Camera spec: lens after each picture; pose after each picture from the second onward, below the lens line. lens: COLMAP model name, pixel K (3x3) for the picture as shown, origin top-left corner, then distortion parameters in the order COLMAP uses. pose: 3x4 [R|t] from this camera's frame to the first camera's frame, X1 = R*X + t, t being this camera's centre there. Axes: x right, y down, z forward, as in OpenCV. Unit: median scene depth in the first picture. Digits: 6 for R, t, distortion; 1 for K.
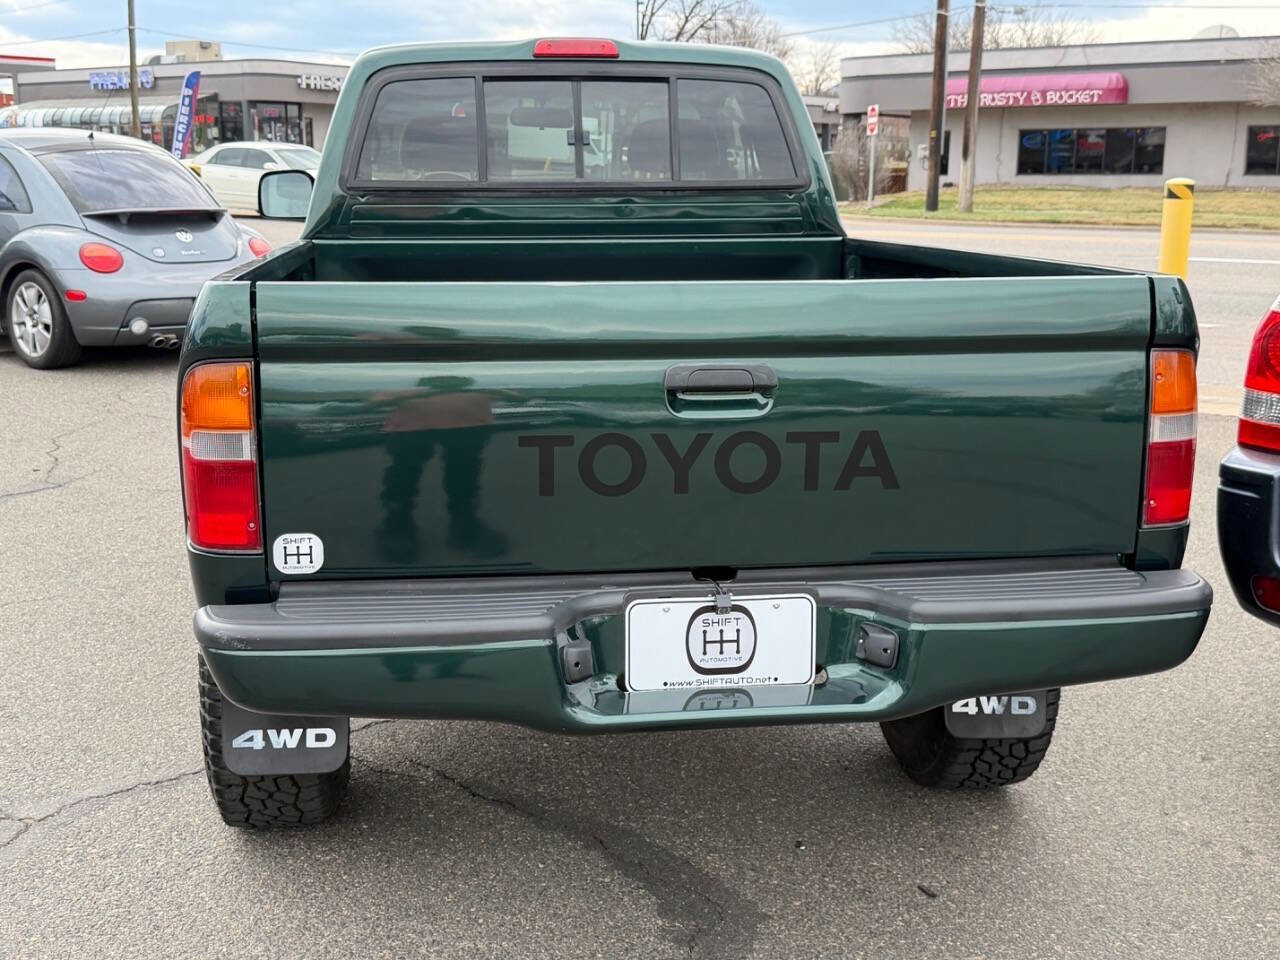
lens RADIAL K [[1521.8, 0, 640.0], [0, 1521.8, 480.0], [0, 0, 1]] dist [0.213628, -0.526506]
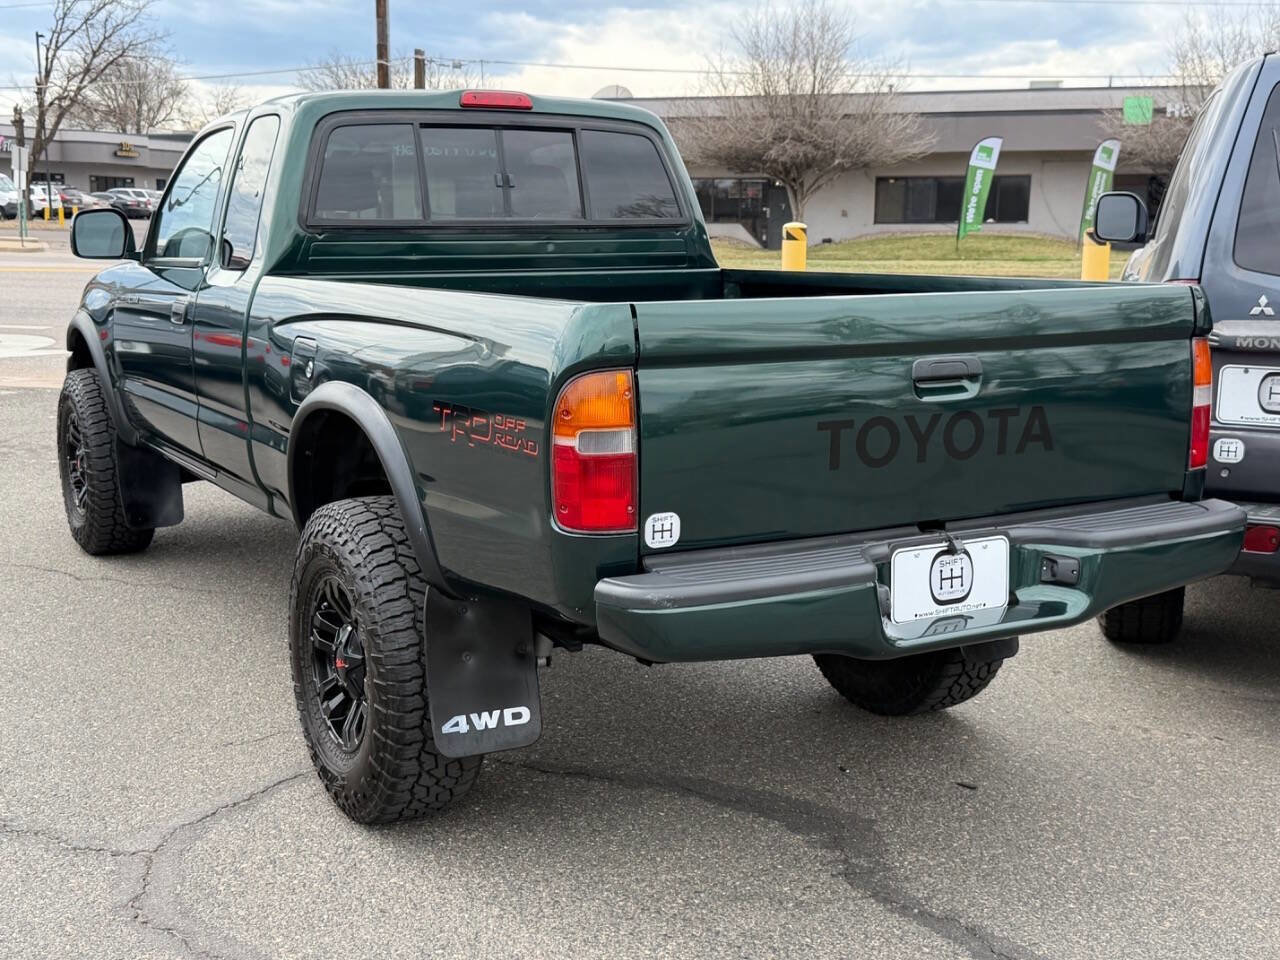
lens RADIAL K [[1520.2, 0, 643.2], [0, 1520.2, 485.5], [0, 0, 1]] dist [0.211948, -0.512719]
pose [[0.926947, -0.064984, 0.369521, -0.497349], [0.073991, 0.997206, -0.010238, 0.018275], [-0.367823, 0.036832, 0.929166, -0.065619]]
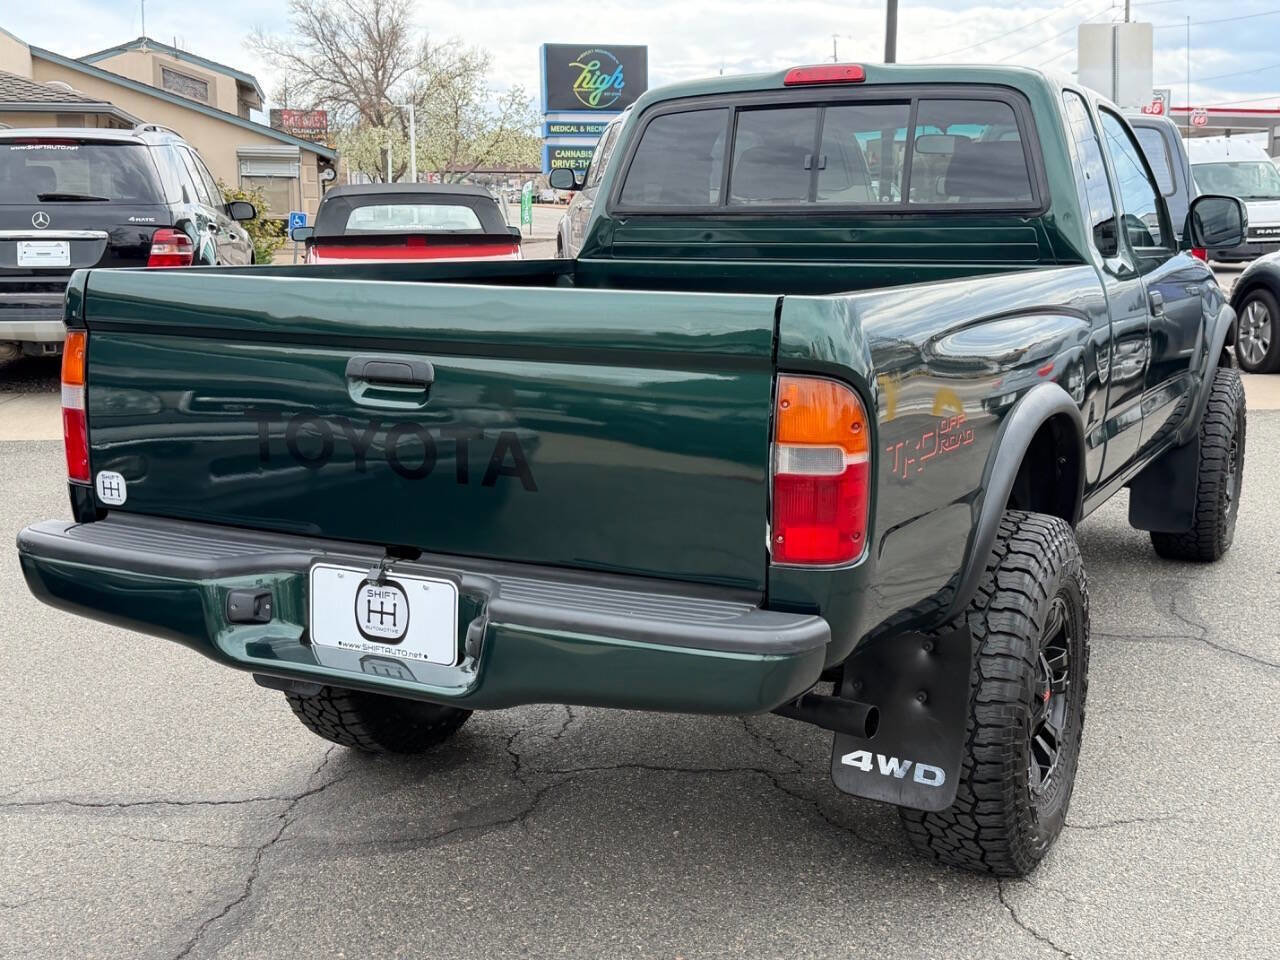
lens RADIAL K [[1520.2, 0, 643.2], [0, 1520.2, 485.5], [0, 0, 1]] dist [0.211948, -0.512719]
pose [[0.815427, 0.103045, -0.569614, 0.628922], [-0.116662, 0.993091, 0.012647, -0.015014], [0.566982, 0.056140, 0.821815, 0.157940]]
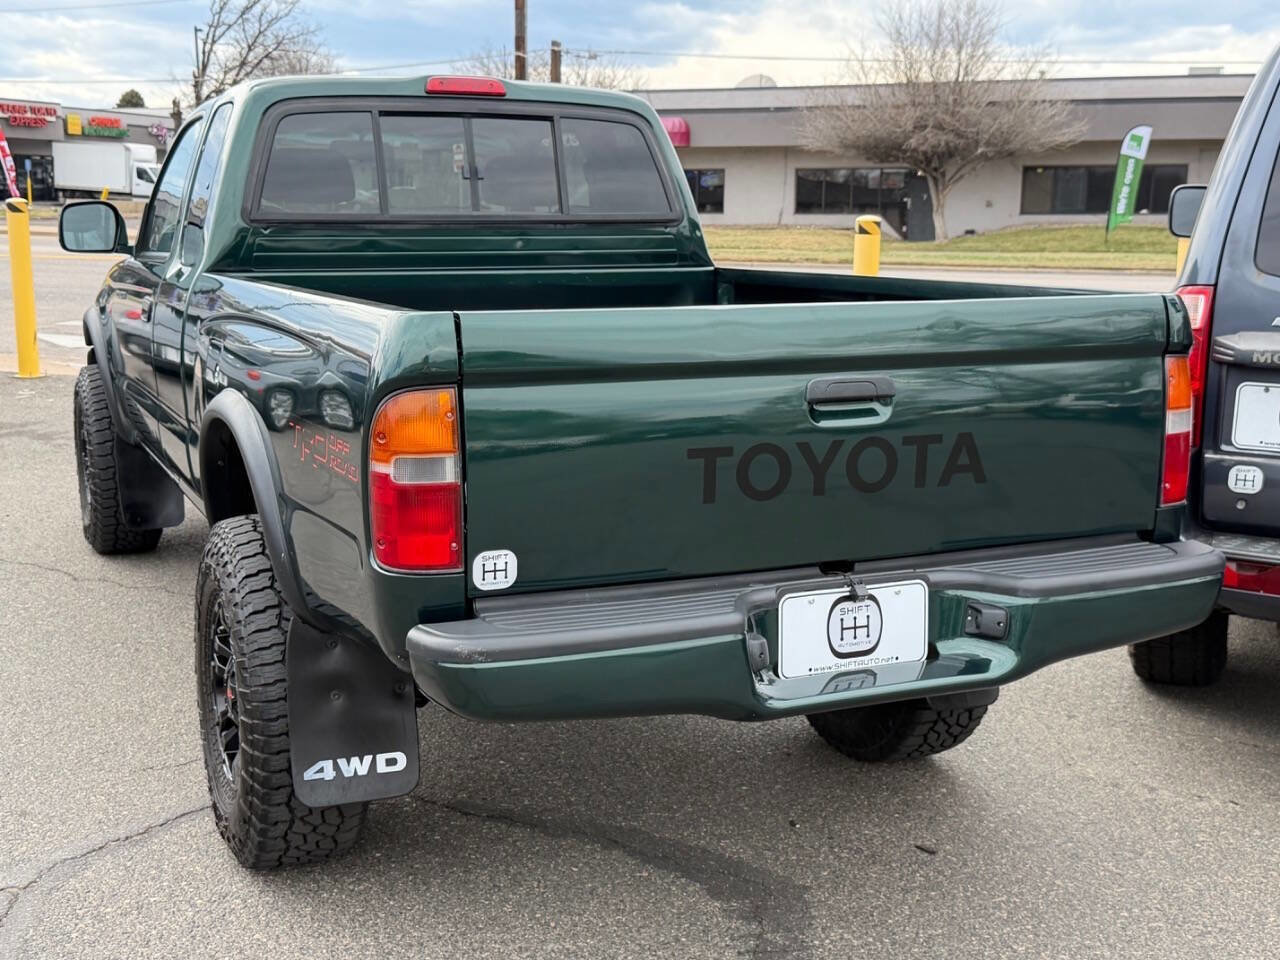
lens RADIAL K [[1521.8, 0, 640.0], [0, 1521.8, 480.0], [0, 0, 1]] dist [0.213628, -0.526506]
pose [[0.959879, -0.046705, 0.276497, -0.306611], [0.052682, 0.998510, -0.014226, 0.005082], [-0.275421, 0.028221, 0.960909, -0.020050]]
